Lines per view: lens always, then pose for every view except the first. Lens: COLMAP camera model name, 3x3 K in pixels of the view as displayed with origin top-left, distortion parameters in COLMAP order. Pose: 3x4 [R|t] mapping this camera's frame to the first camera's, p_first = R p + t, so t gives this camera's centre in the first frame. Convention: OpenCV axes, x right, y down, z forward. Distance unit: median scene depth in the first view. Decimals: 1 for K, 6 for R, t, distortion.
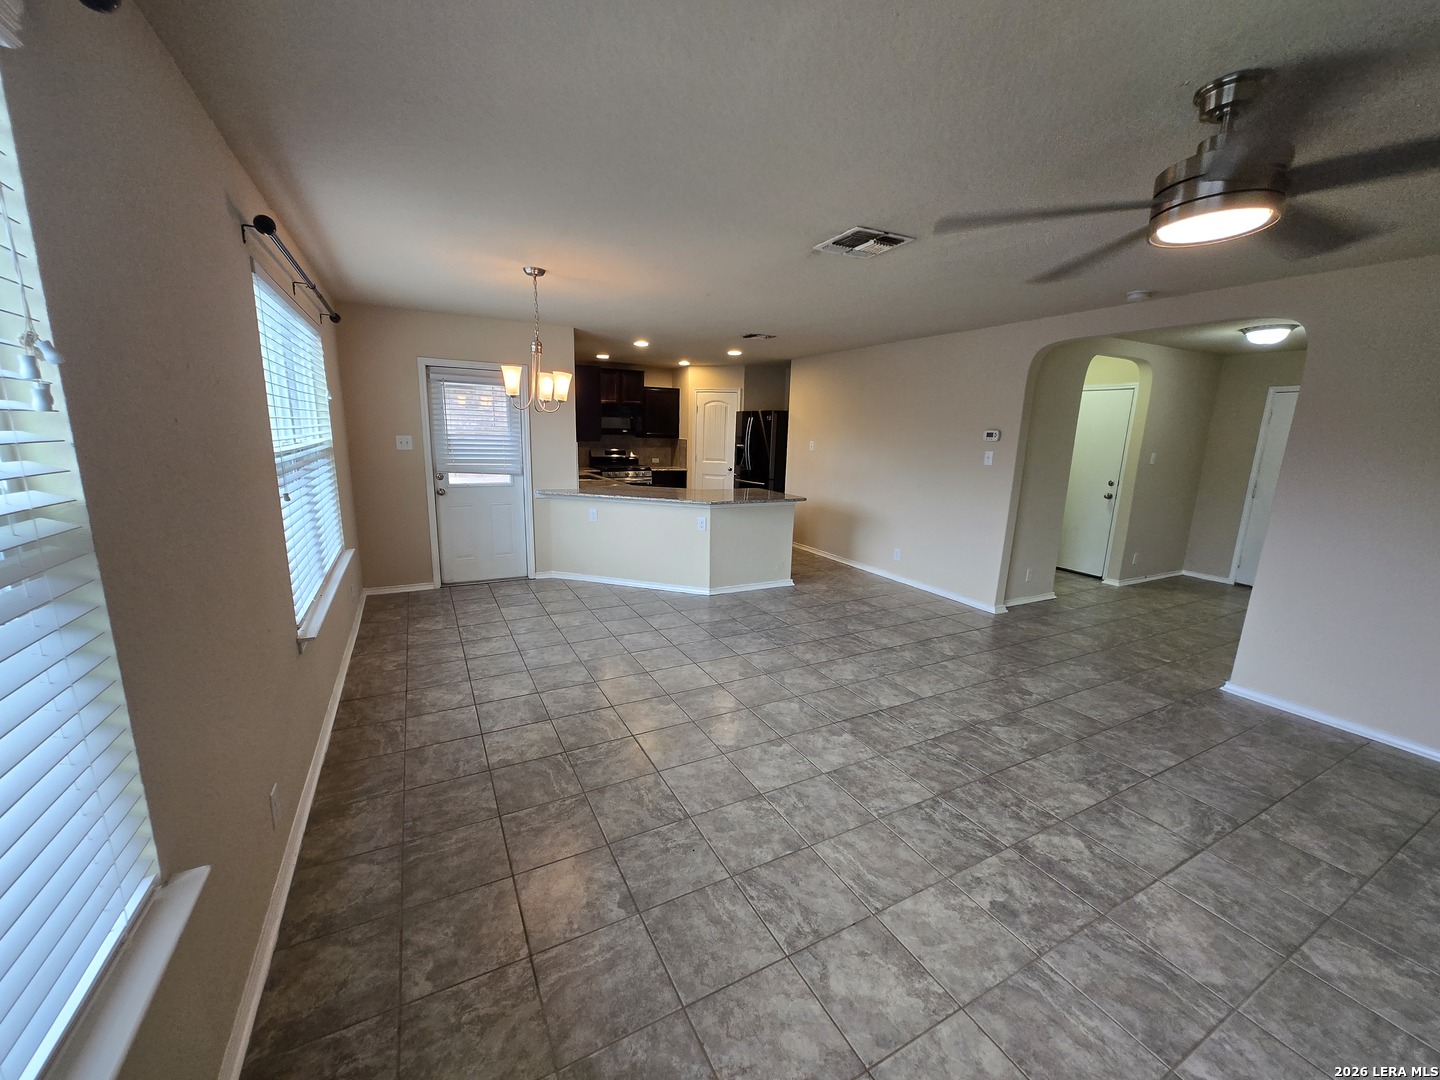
lens RADIAL K [[562.2, 0, 713.2], [0, 562.2, 542.5], [0, 0, 1]] dist [0.002826, -0.001300]
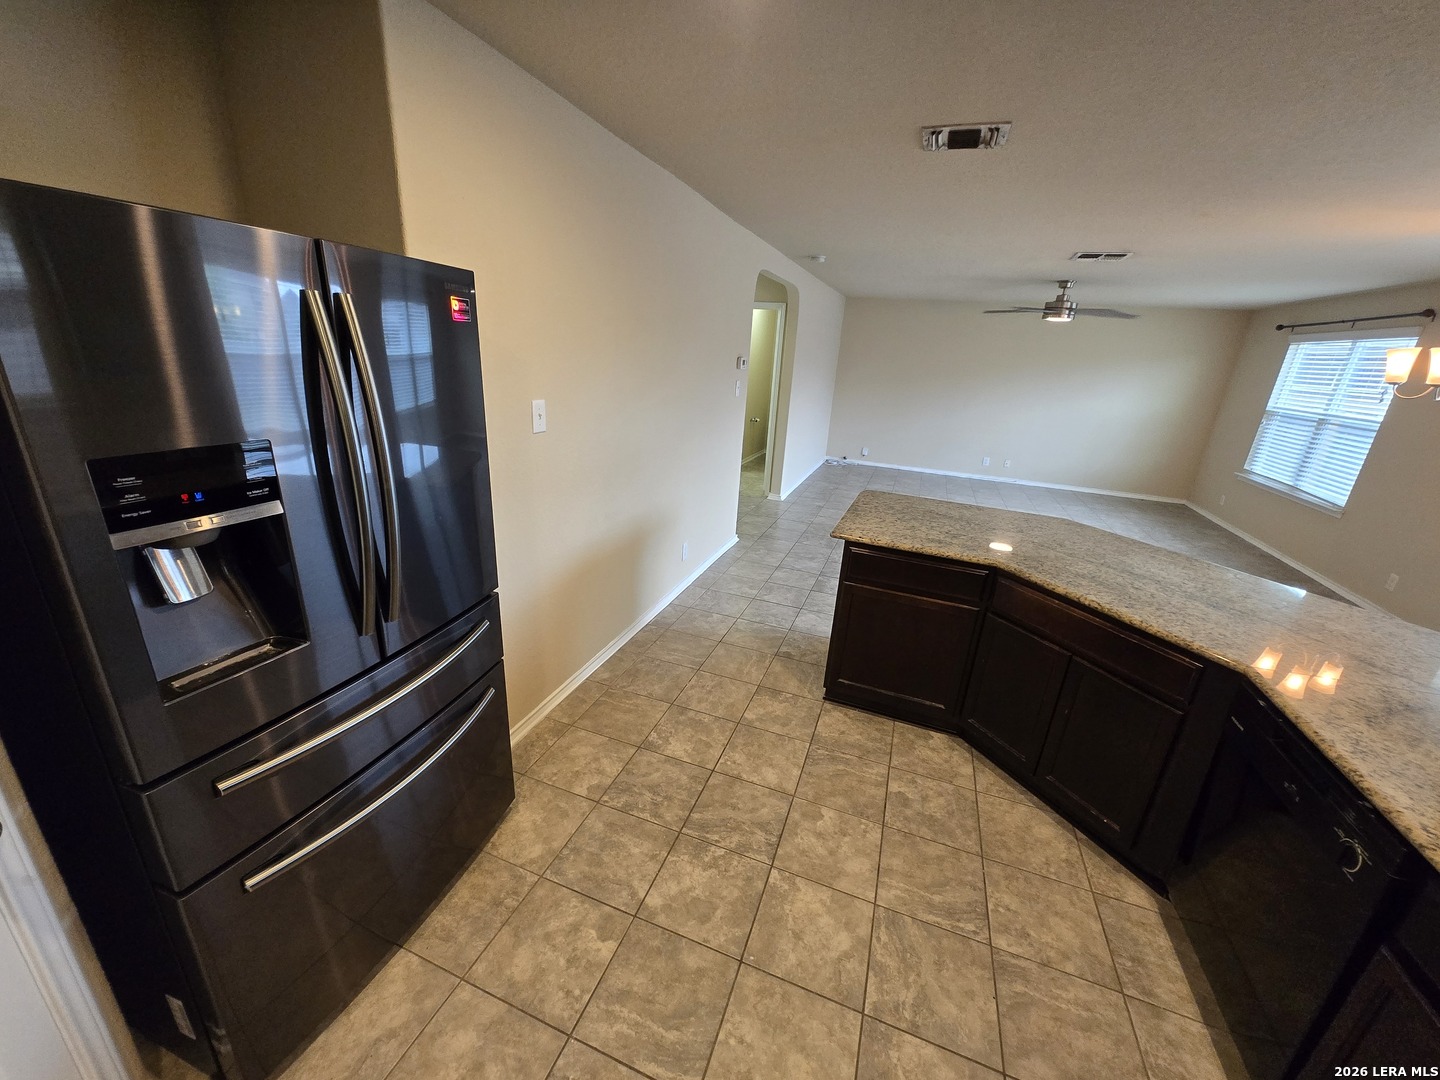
lens RADIAL K [[562.2, 0, 713.2], [0, 562.2, 542.5], [0, 0, 1]] dist [0.002826, -0.001300]
pose [[-0.664328, -0.308387, 0.680857, -0.183186], [0.070733, 0.880890, 0.468006, -0.379472], [-0.744087, 0.359068, -0.563387, 1.728049]]
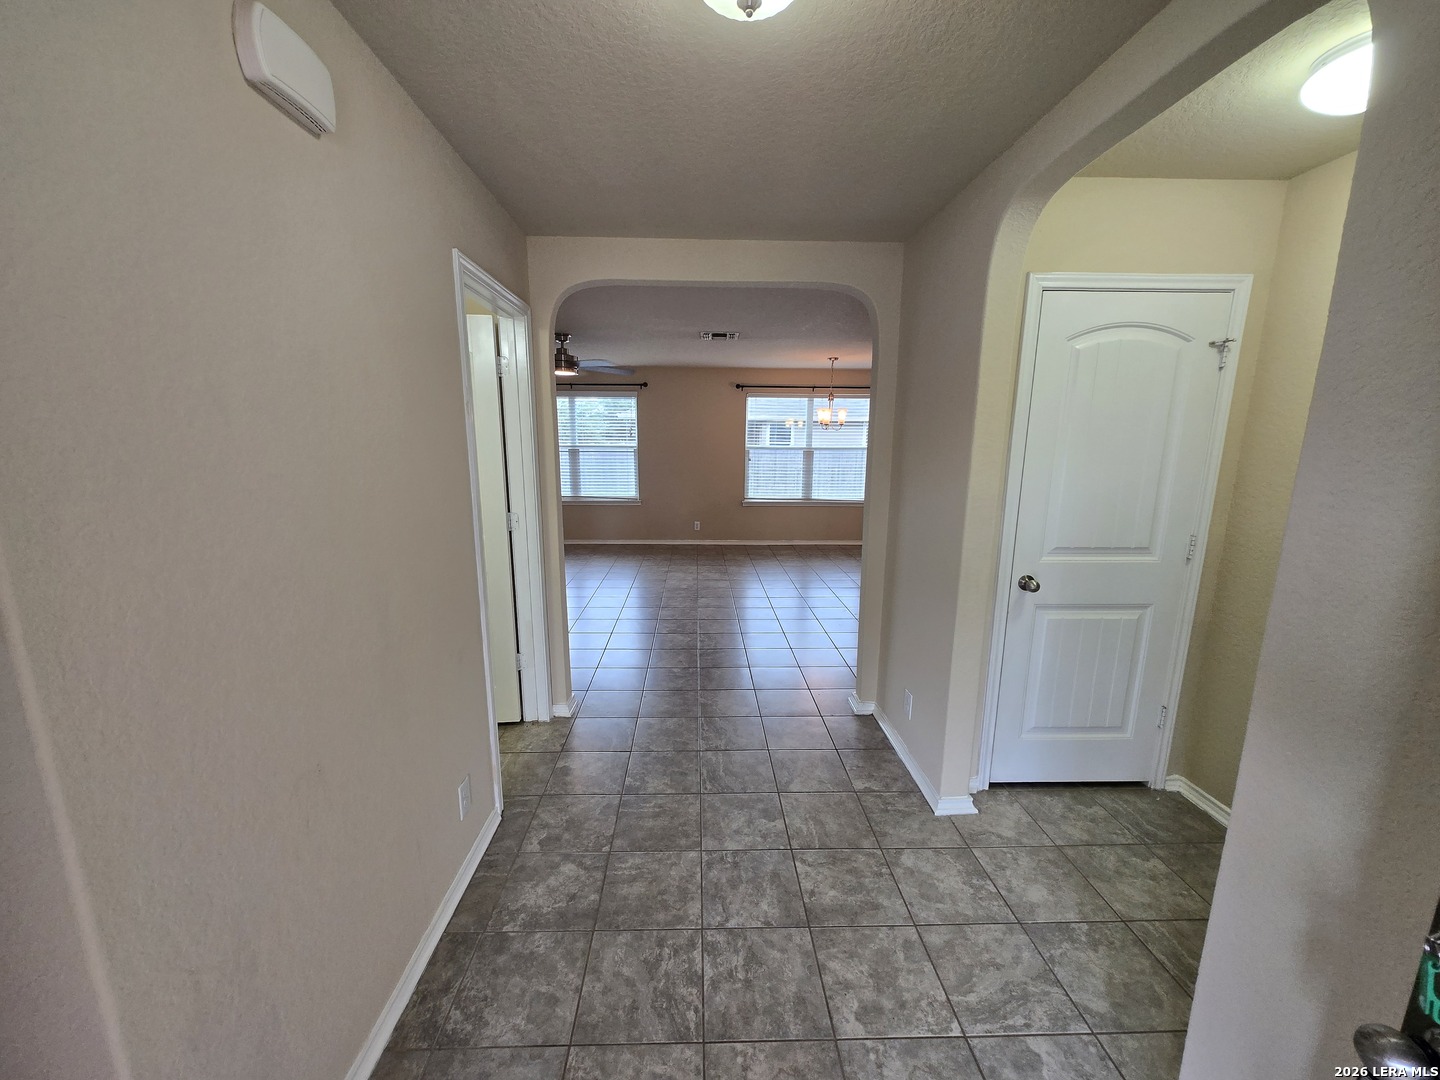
lens RADIAL K [[562.2, 0, 713.2], [0, 562.2, 542.5], [0, 0, 1]] dist [0.002826, -0.001300]
pose [[-0.436275, 0.137245, -0.889285, 1.219065], [-0.195692, 0.950172, 0.242647, -0.195499], [0.878276, 0.279887, -0.387679, 1.136742]]
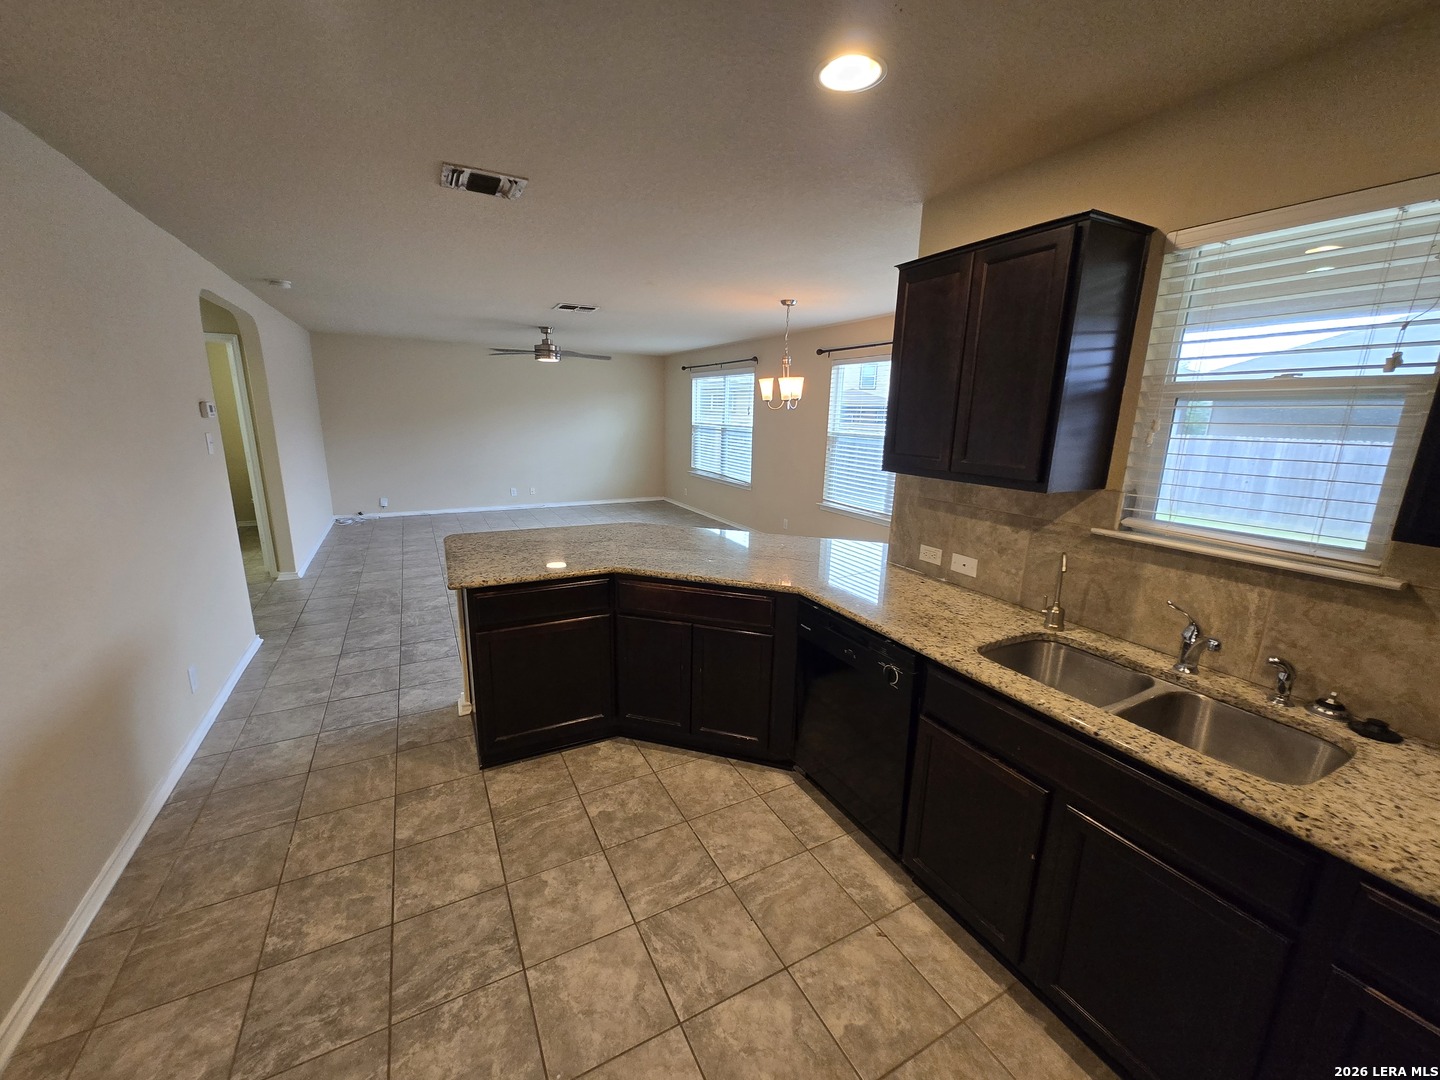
lens RADIAL K [[562.9, 0, 714.9], [0, 562.9, 541.1], [0, 0, 1]] dist [0.001039, -0.000676]
pose [[-0.998883, -0.043752, -0.017839, -0.106319], [-0.047207, 0.908246, 0.415764, -0.372915], [-0.001988, 0.416142, -0.909297, 1.758560]]
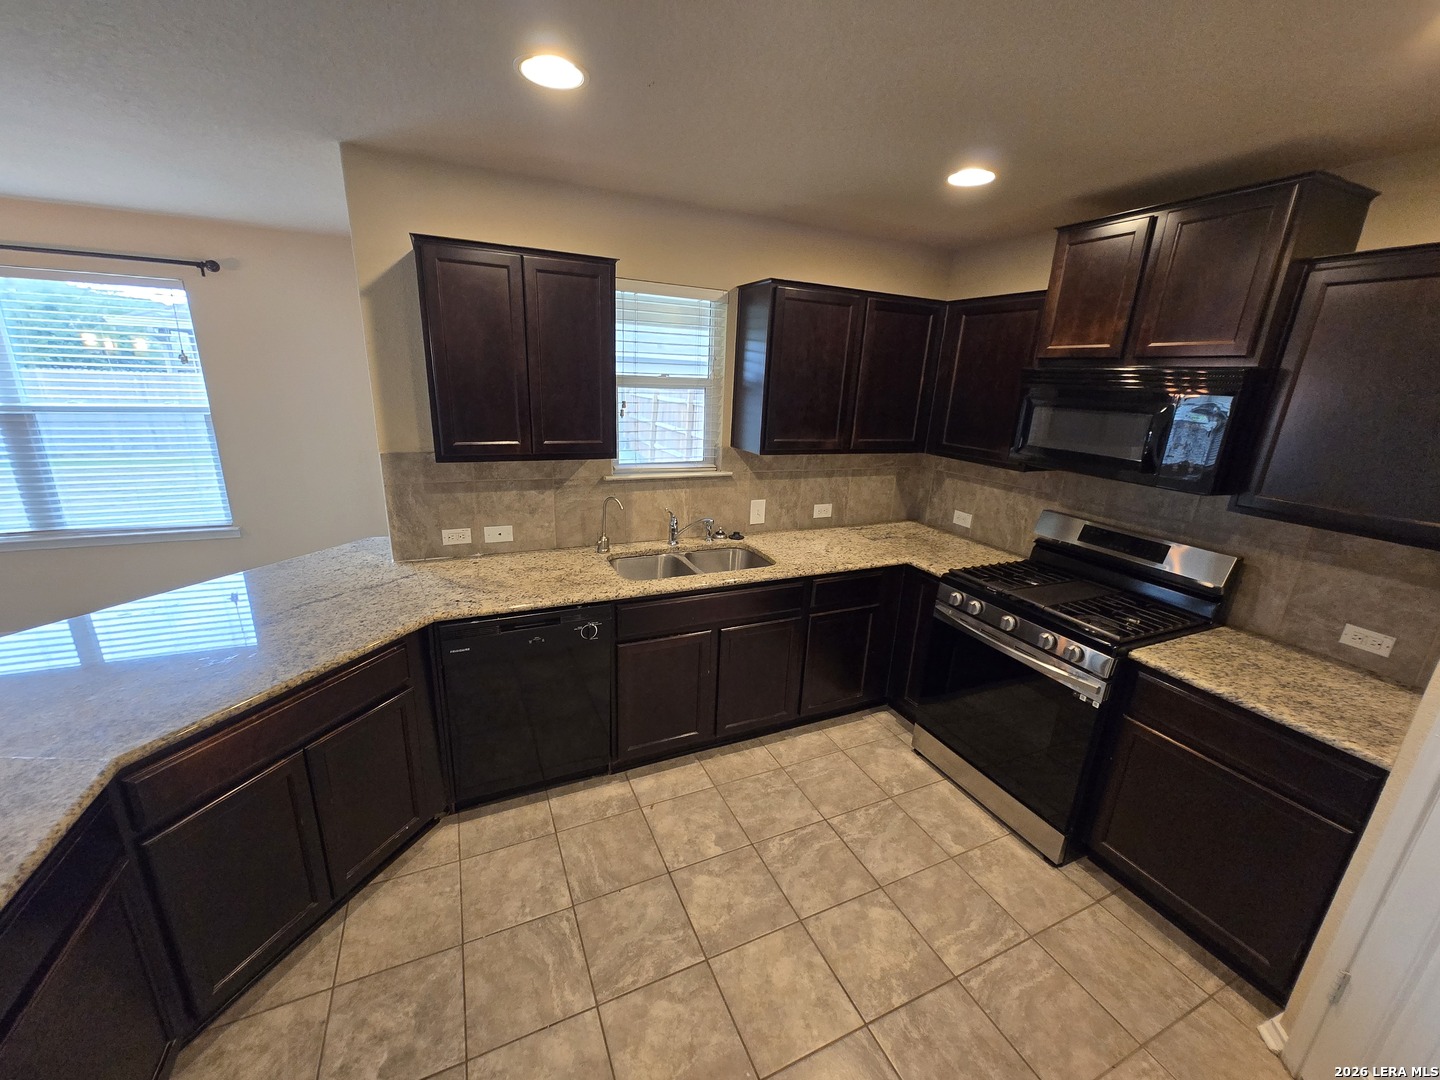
lens RADIAL K [[562.2, 0, 713.2], [0, 562.2, 542.5], [0, 0, 1]] dist [0.002826, -0.001300]
pose [[-0.052872, 0.258587, -0.964540, 0.184390], [-0.241973, 0.933788, 0.263606, -0.344502], [0.968841, 0.247330, 0.013200, 1.510812]]
